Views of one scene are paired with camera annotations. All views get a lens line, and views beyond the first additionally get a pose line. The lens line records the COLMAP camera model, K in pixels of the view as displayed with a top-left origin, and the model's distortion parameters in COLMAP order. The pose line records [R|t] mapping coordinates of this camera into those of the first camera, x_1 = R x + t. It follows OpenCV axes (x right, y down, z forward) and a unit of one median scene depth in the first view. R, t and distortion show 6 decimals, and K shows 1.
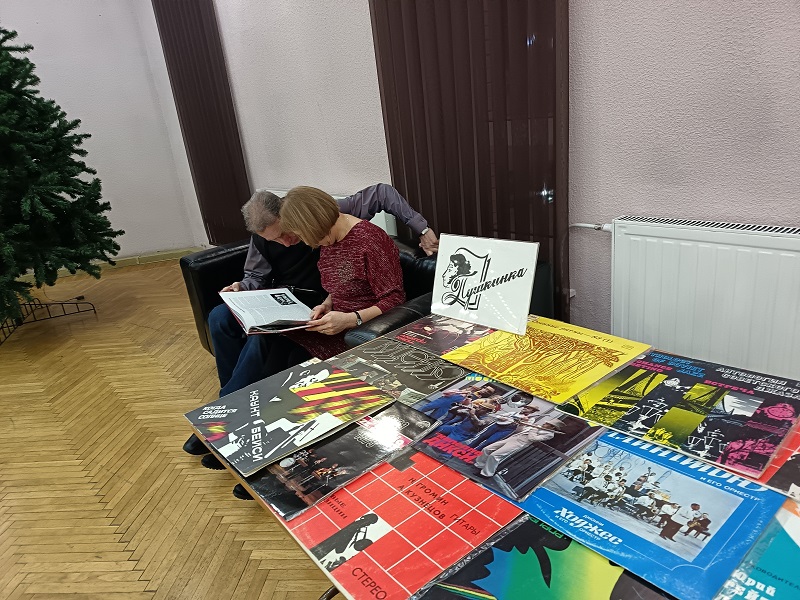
lens RADIAL K [[556.3, 0, 400.0], [0, 556.3, 300.0], [0, 0, 1]] dist [0.135374, -0.167036]
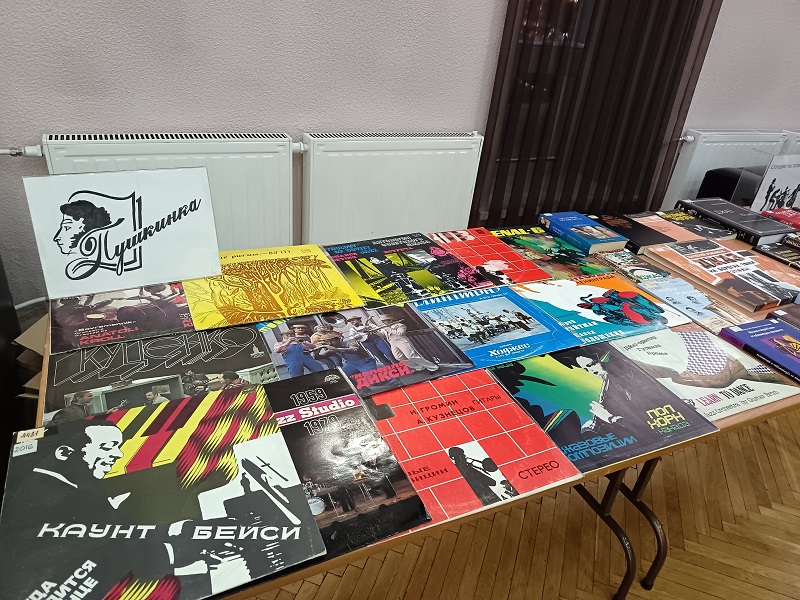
lens RADIAL K [[556.3, 0, 400.0], [0, 556.3, 300.0], [0, 0, 1]] dist [0.135374, -0.167036]
pose [[0.220348, -0.342789, 0.913204, -0.533660], [0.205196, 0.931555, 0.300166, -0.106857], [-0.953594, 0.121246, 0.275605, 0.480588]]
